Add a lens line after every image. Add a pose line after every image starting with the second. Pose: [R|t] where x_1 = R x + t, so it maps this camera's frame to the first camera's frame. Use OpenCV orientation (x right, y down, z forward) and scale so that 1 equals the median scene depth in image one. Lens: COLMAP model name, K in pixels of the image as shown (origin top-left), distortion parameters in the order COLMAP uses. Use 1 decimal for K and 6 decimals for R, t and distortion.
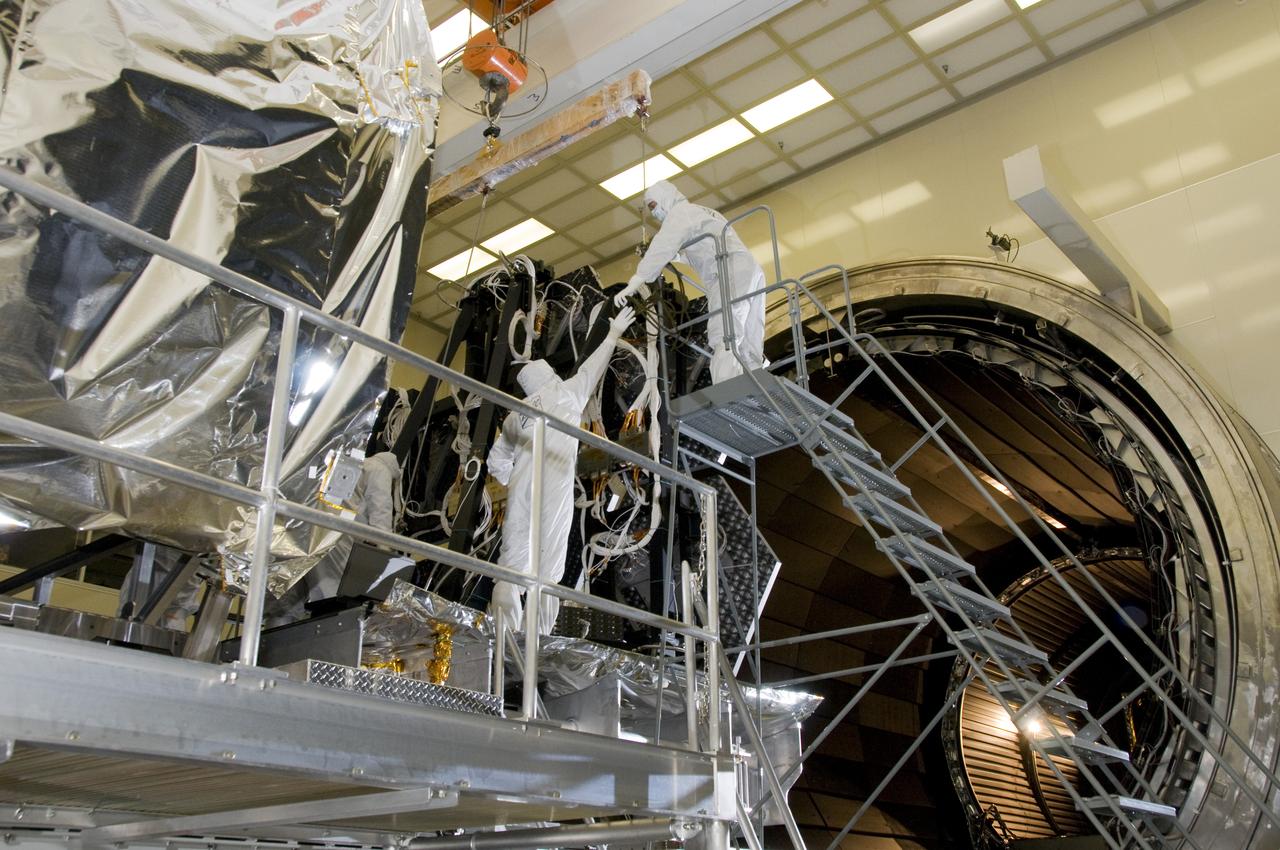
lens RADIAL K [[1252.6, 0, 633.5], [0, 1252.6, 396.2], [0, 0, 1]] dist [-0.033543, 0.000000]
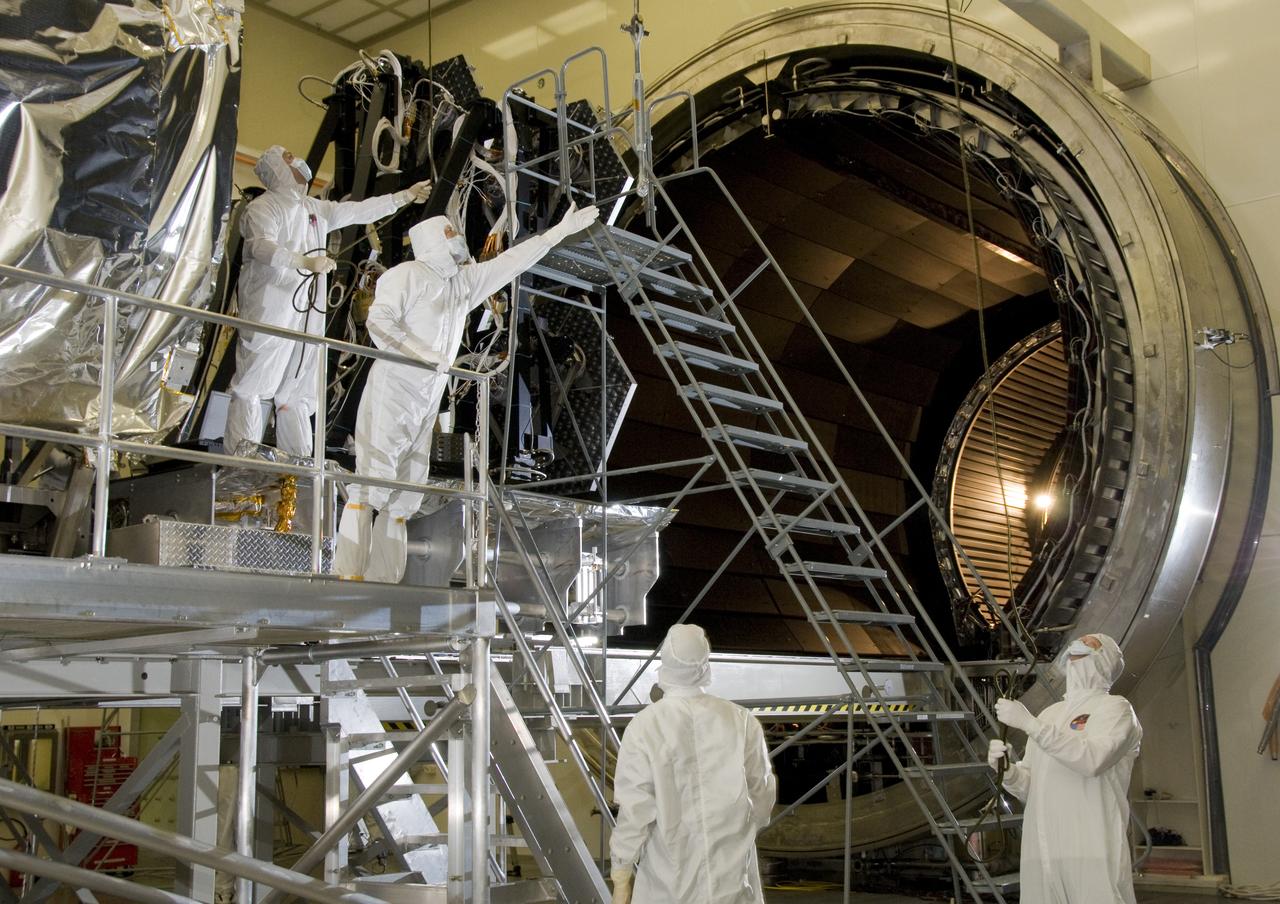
lens RADIAL K [[1568.8, 0, 643.0], [0, 1568.8, 459.7], [0, 0, 1]] dist [0.037149, 0.000000]
pose [[0.999894, -0.012829, 0.006867, 0.091009], [0.010838, 0.971500, 0.236794, -0.091945], [-0.009709, -0.236694, 0.971536, -0.224402]]
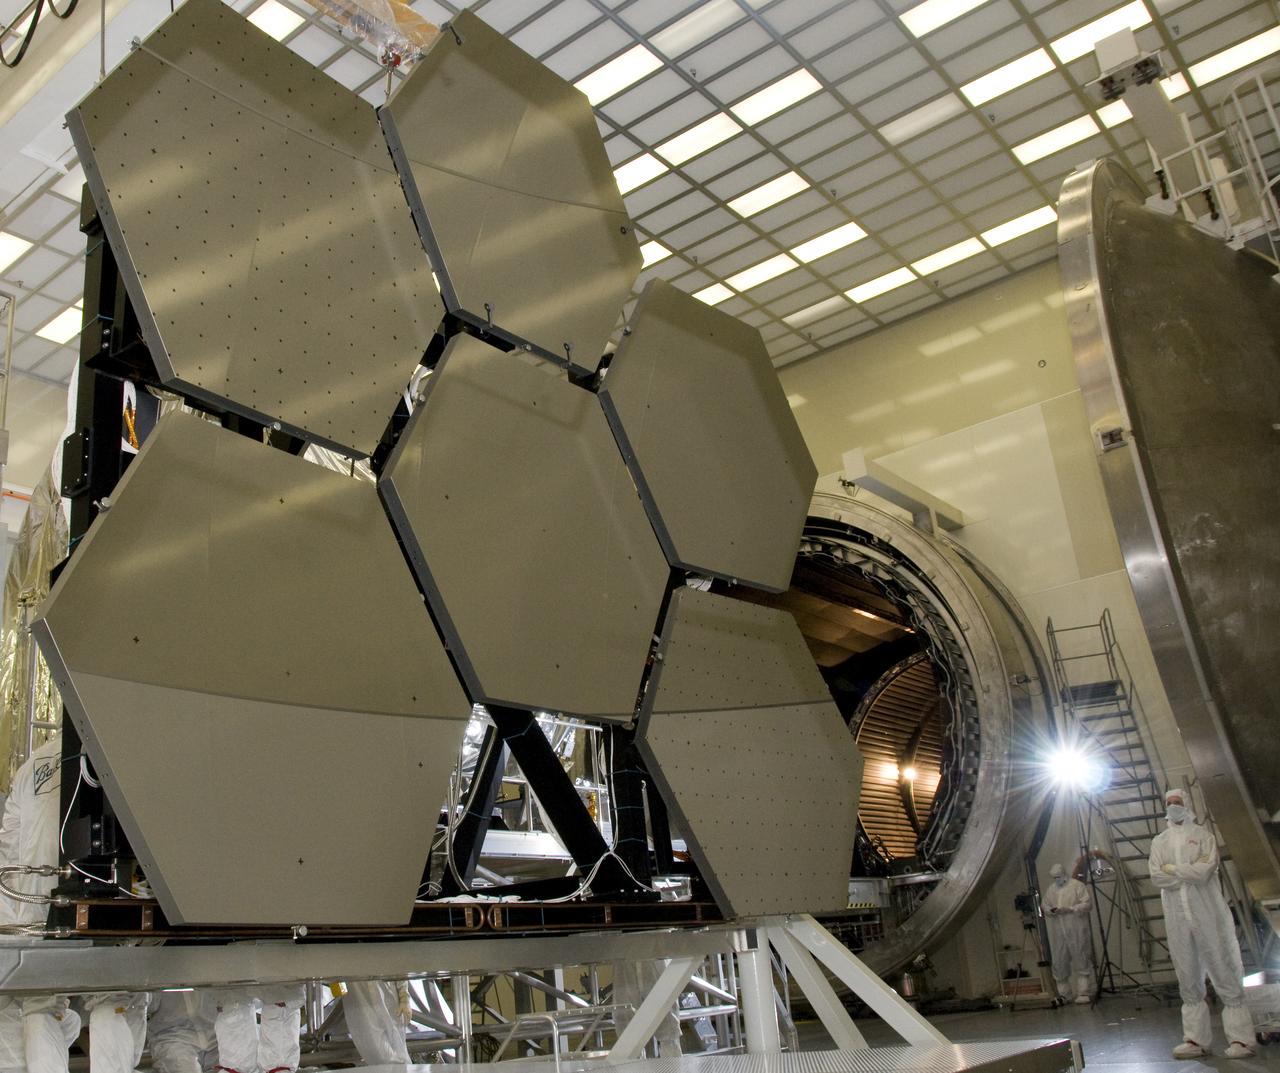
lens RADIAL K [[1204.8, 0, 563.5], [0, 1204.8, 571.6], [0, 0, 1]] dist [-0.092270, 0.000000]
pose [[0.997357, -0.072338, 0.006763, -0.103631], [0.071499, 0.993778, 0.085402, -0.235936], [-0.012898, -0.084693, 0.996324, -0.674498]]
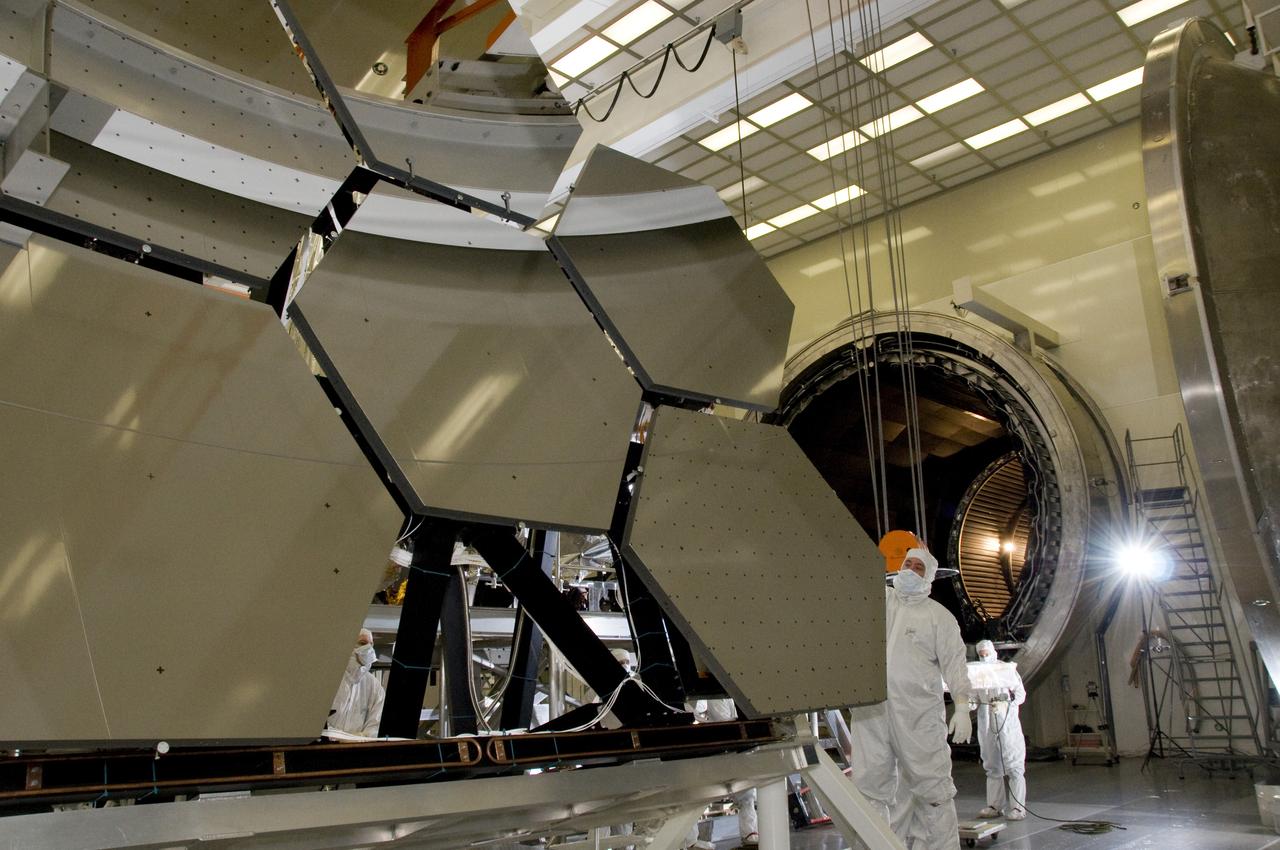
lens RADIAL K [[962.8, 0, 649.6], [0, 962.8, 431.3], [0, 0, 1]] dist [-0.110736, 0.036351]
pose [[0.994869, -0.038220, -0.093674, -0.037392], [0.052053, 0.987315, 0.149998, -0.245515], [0.086753, -0.154105, 0.984239, -0.577236]]
